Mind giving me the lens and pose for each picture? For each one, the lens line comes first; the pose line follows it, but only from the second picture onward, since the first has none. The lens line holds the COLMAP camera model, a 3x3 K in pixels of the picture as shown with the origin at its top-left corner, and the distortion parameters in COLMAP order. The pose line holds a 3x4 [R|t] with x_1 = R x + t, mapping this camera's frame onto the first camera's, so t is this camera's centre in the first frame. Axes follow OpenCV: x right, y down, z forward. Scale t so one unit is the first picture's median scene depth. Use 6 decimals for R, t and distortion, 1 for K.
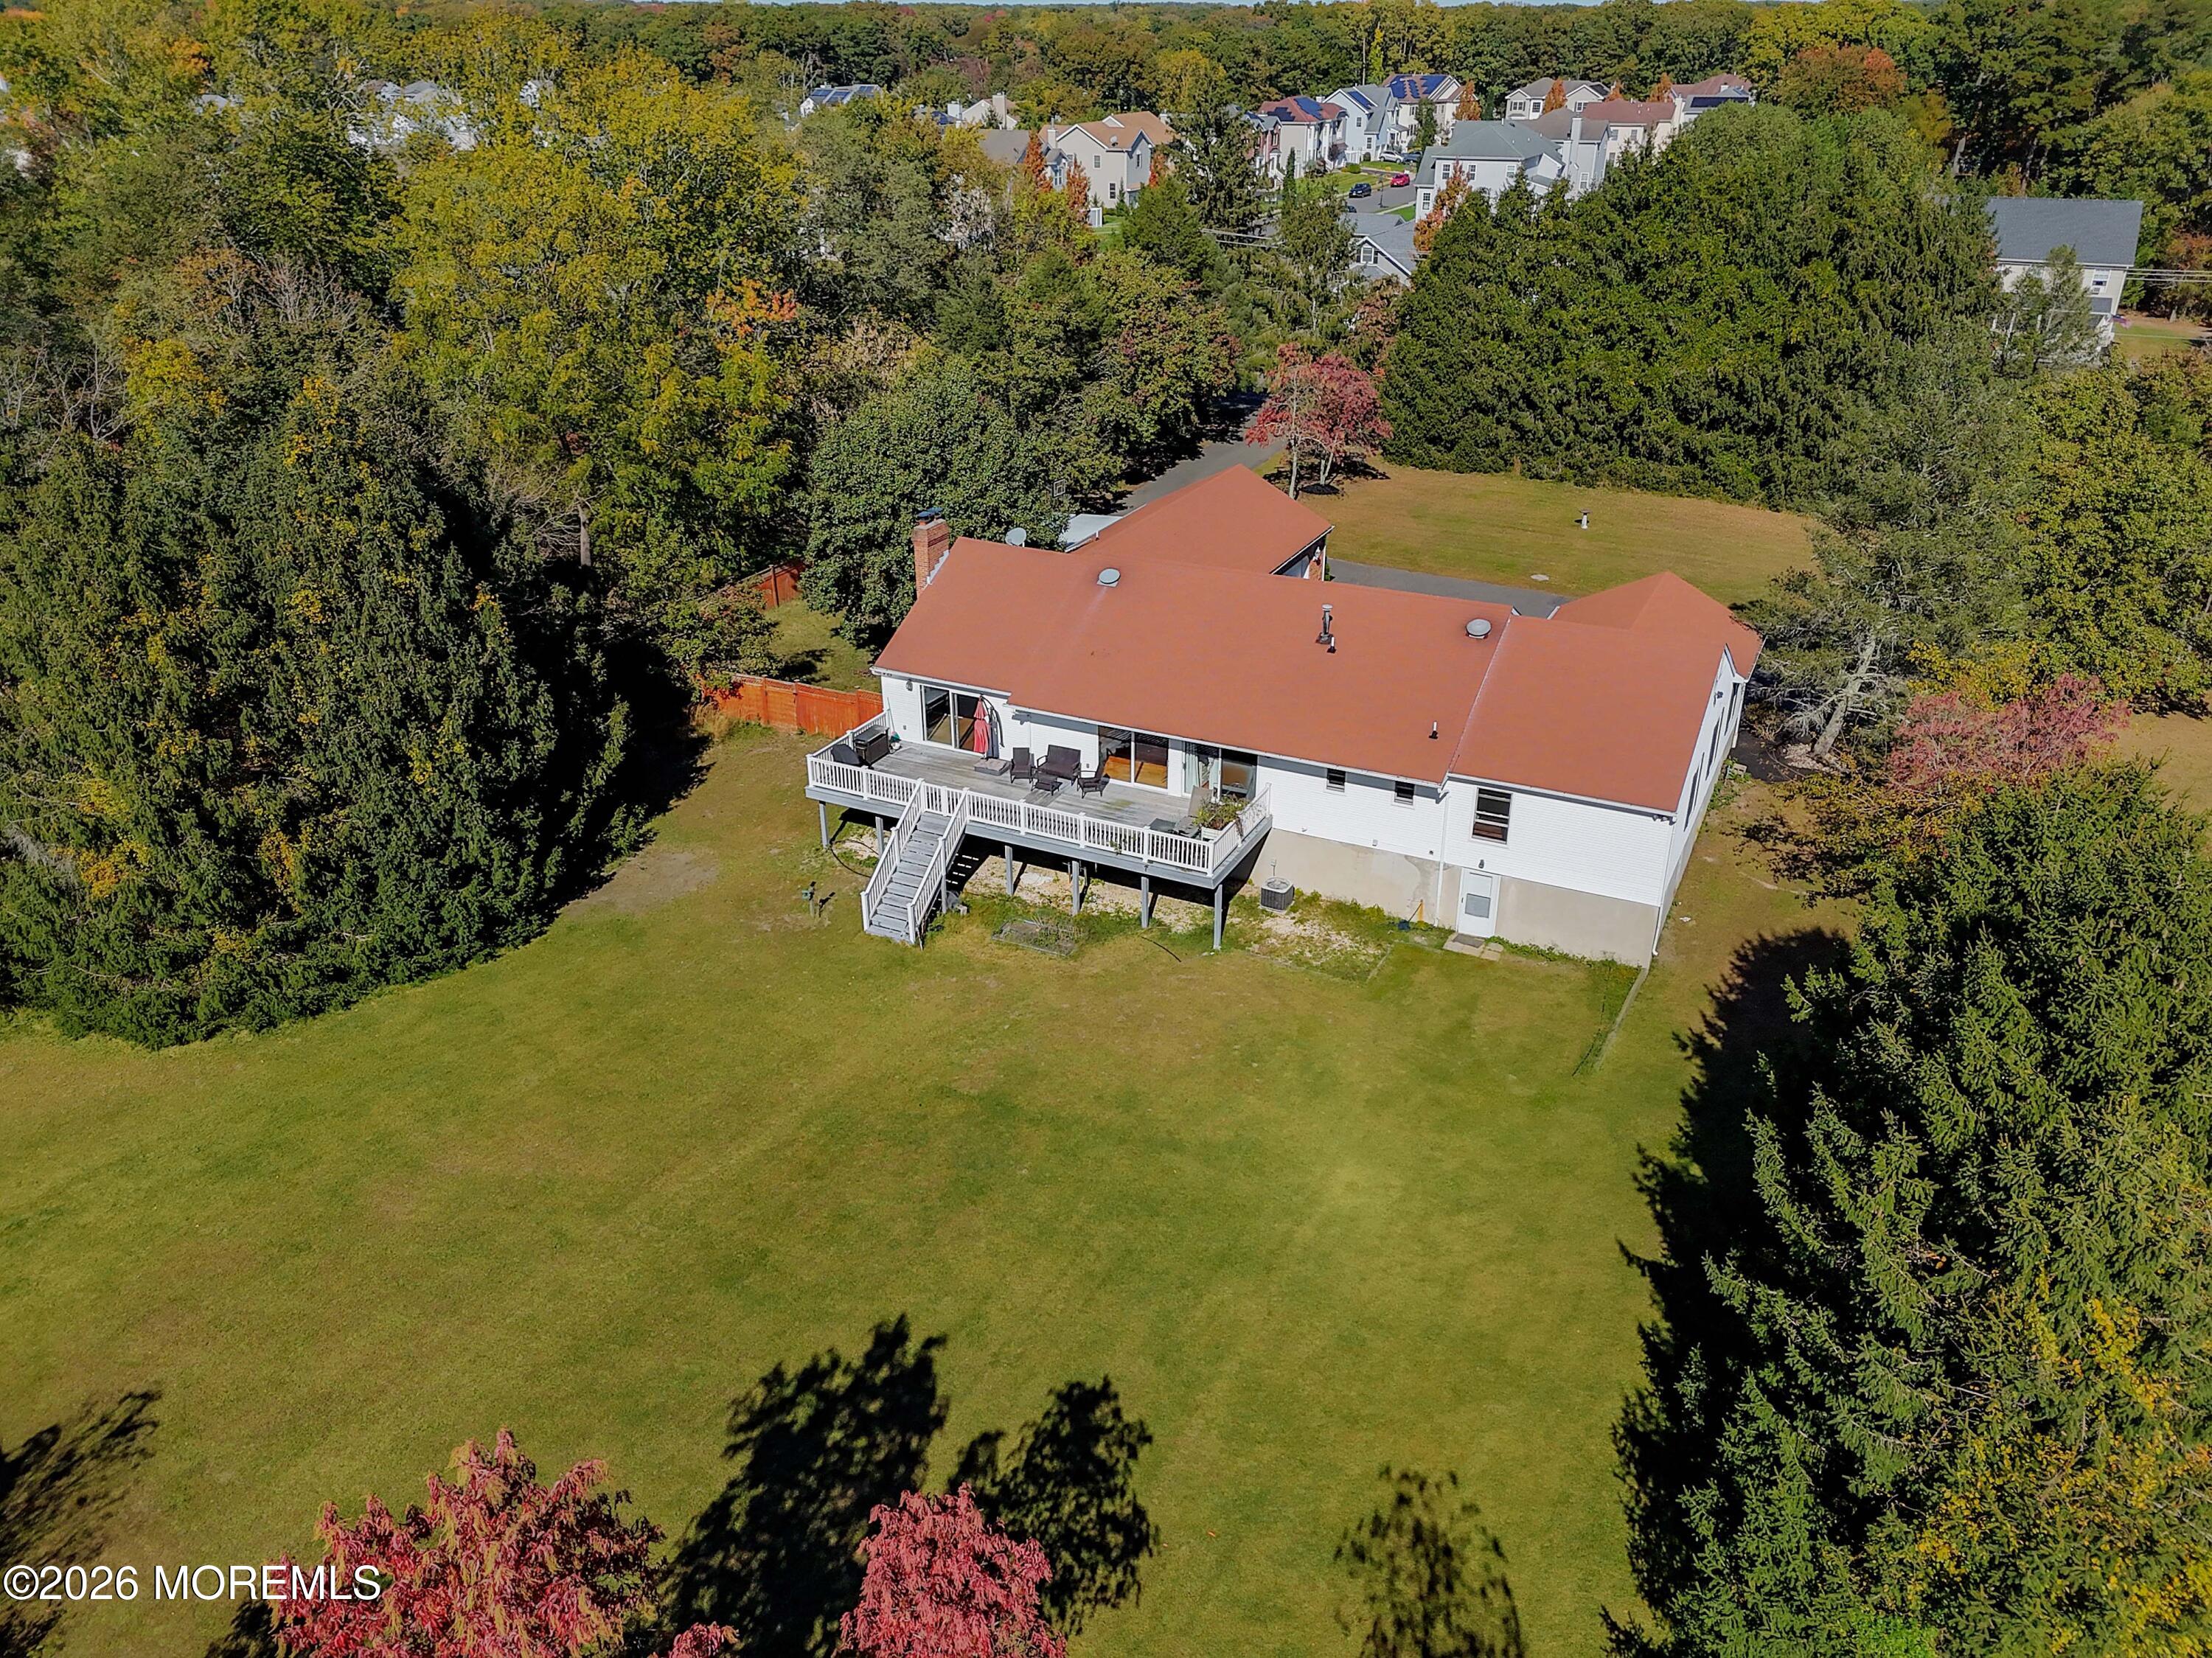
lens RADIAL K [[1627.2, 0, 1095.1], [0, 1627.2, 823.9], [0, 0, 1]] dist [0.068327, -0.046128]
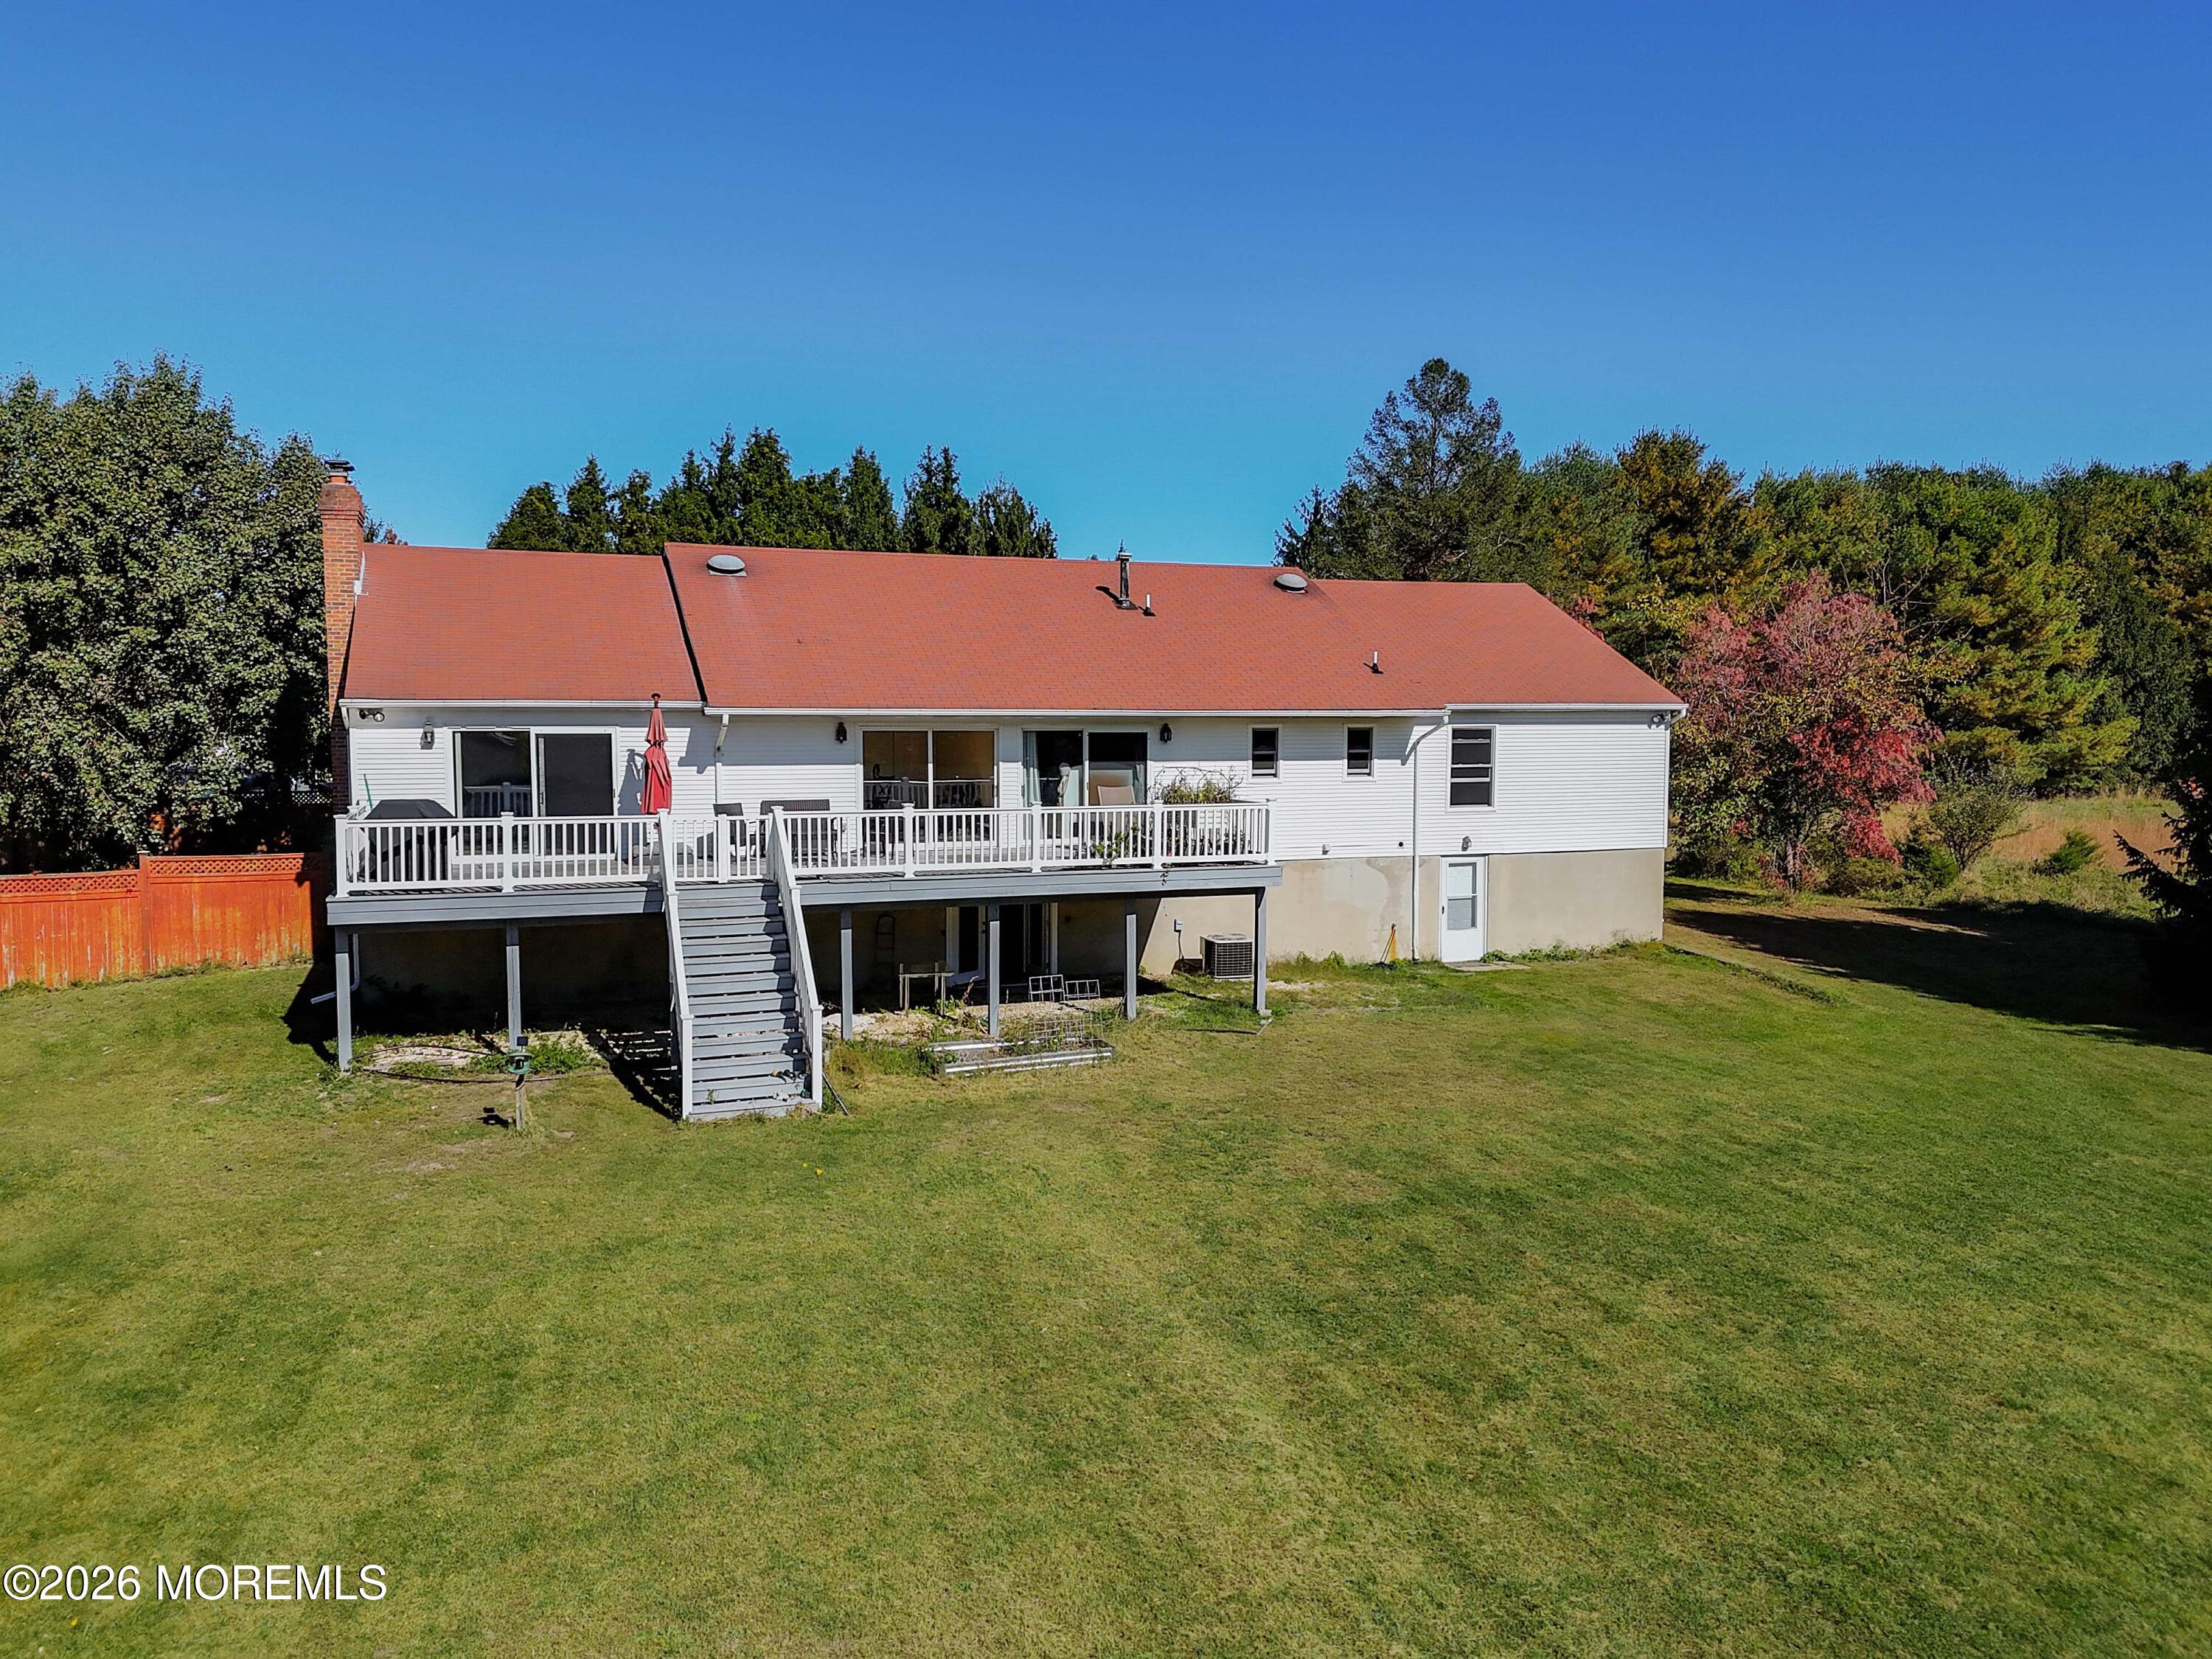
lens RADIAL K [[1627.4, 0, 1106.6], [0, 1627.4, 832.5], [0, 0, 1]] dist [0.068327, -0.046128]
pose [[0.681143, -0.050122, 0.730433, -0.224831], [0.315926, 0.920116, -0.231468, 0.078647], [-0.660481, 0.388426, 0.642565, 0.381730]]
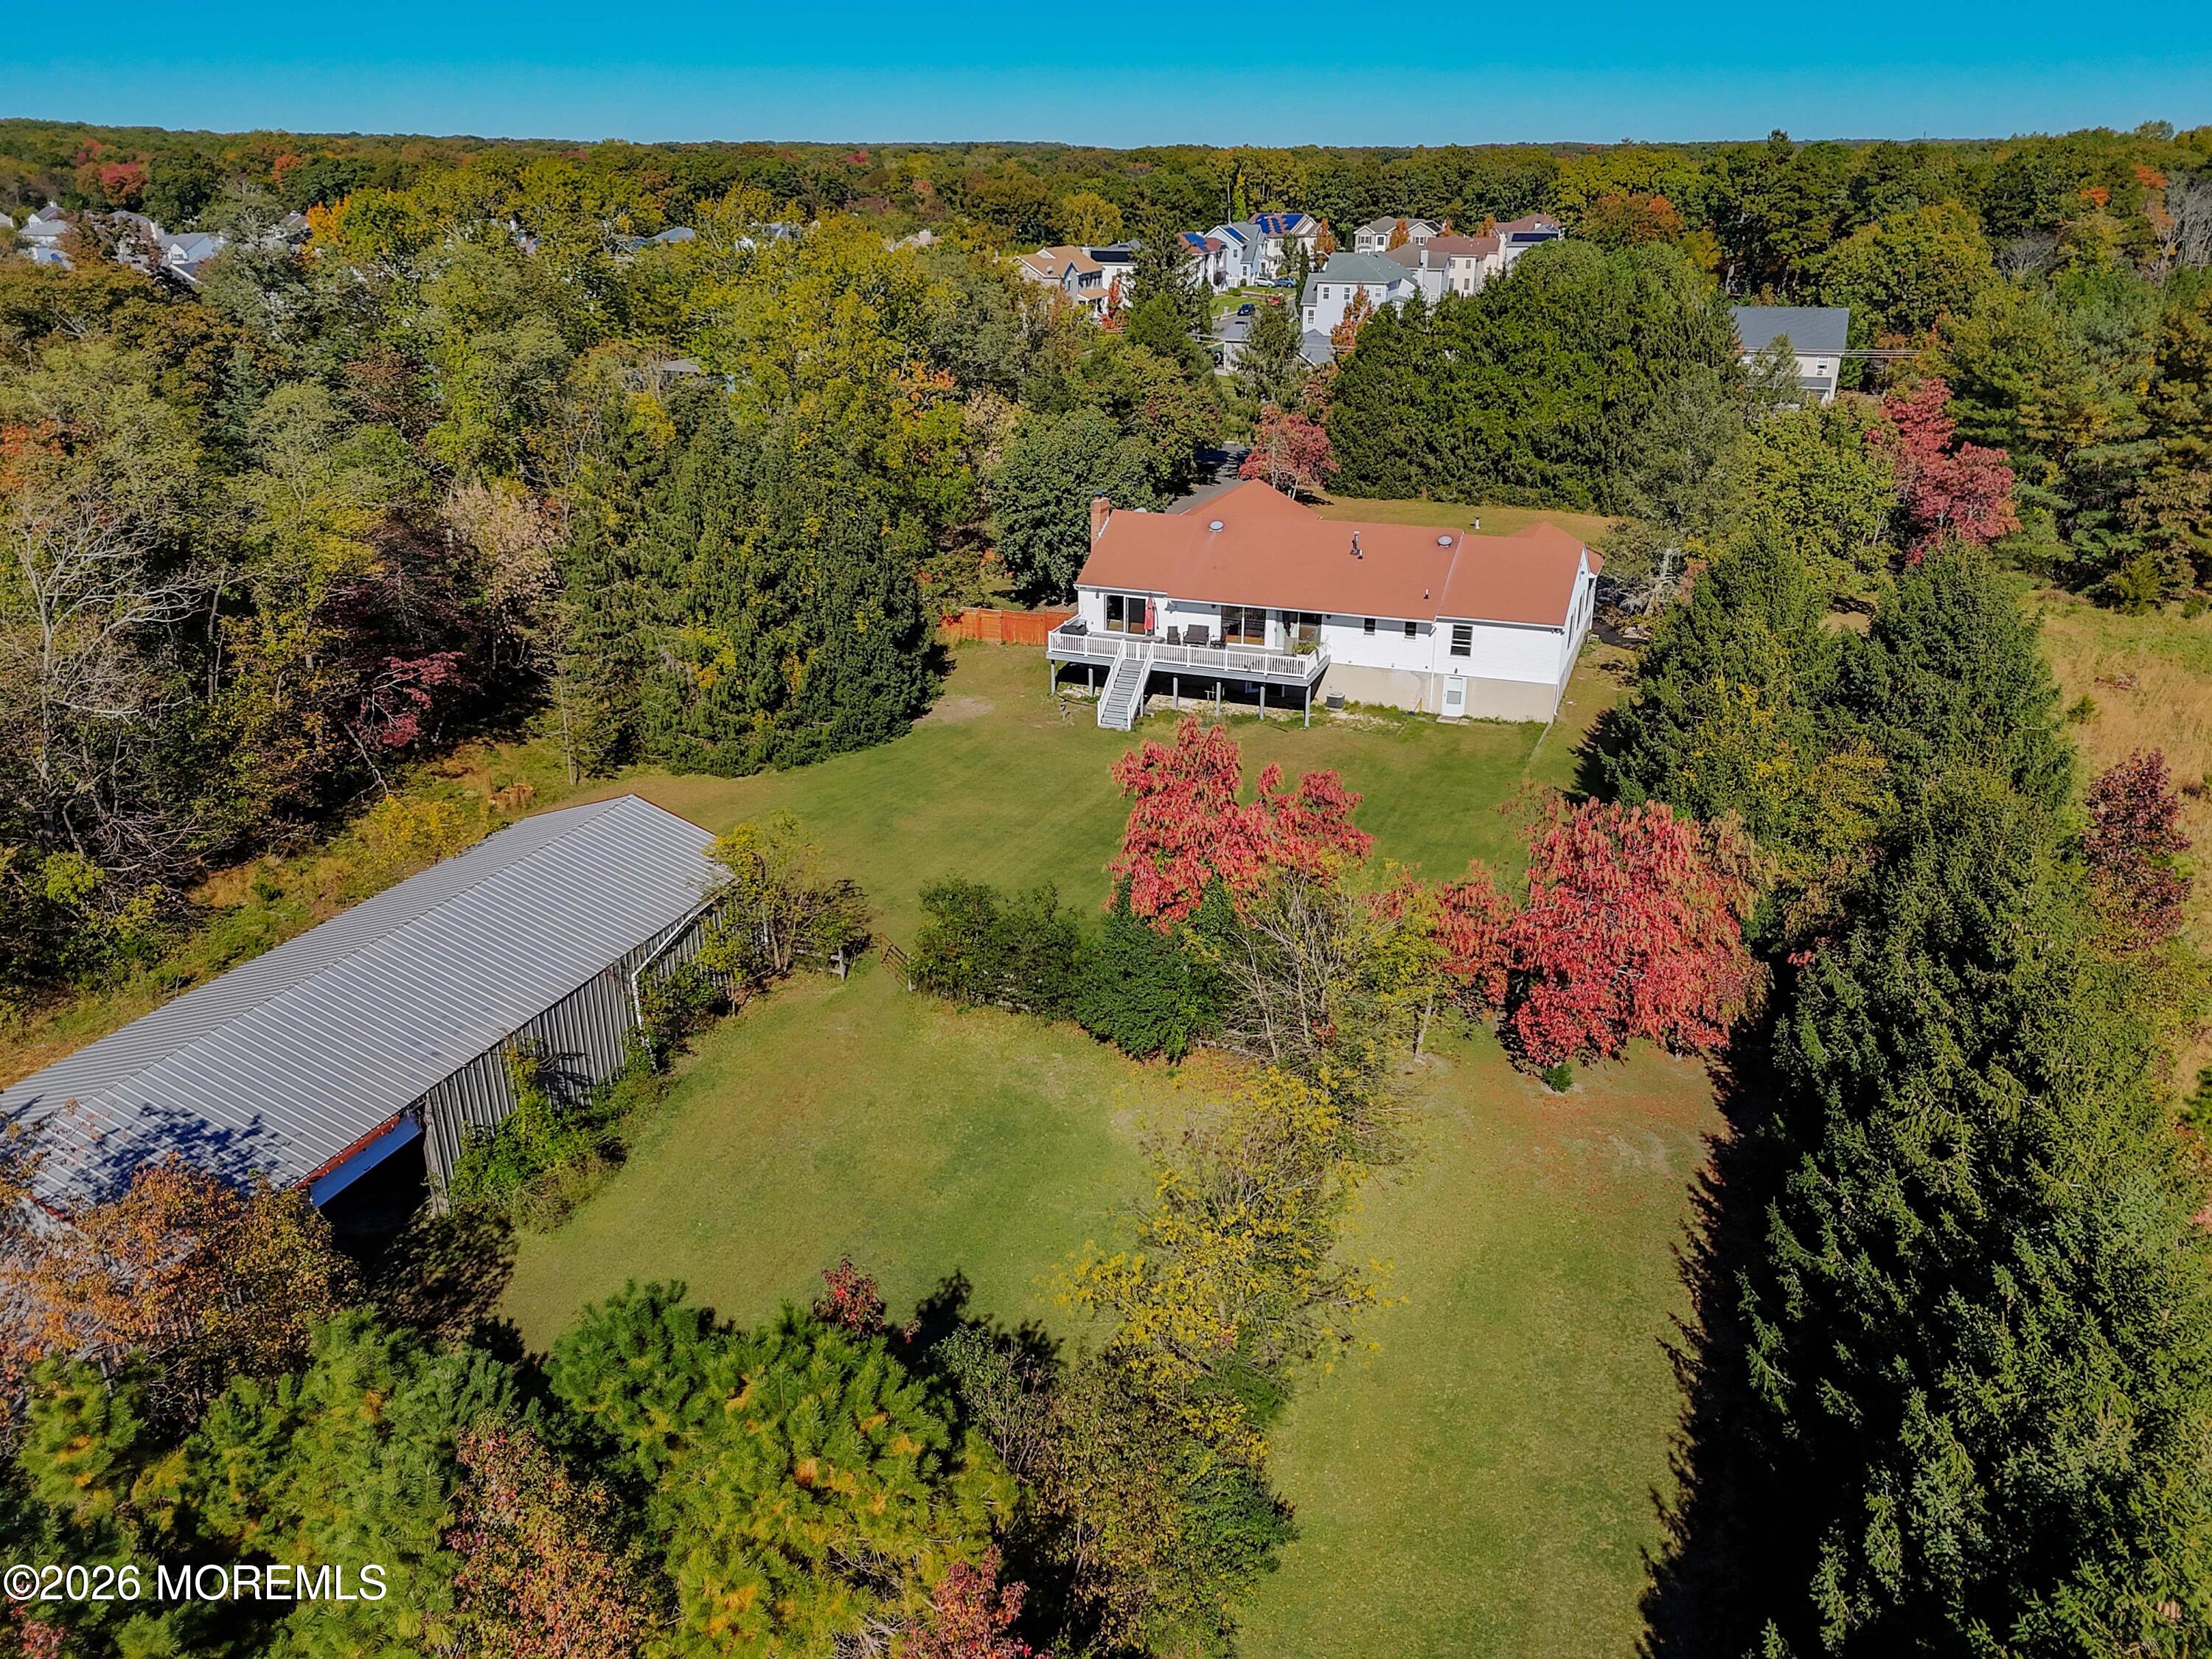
lens RADIAL K [[1627.4, 0, 1087.8], [0, 1627.4, 829.1], [0, 0, 1]] dist [0.068327, -0.046128]
pose [[0.996128, -0.033712, 0.081190, -0.177771], [0.038937, 0.997211, -0.063665, 0.169749], [-0.078818, 0.066579, 0.994663, -0.407759]]
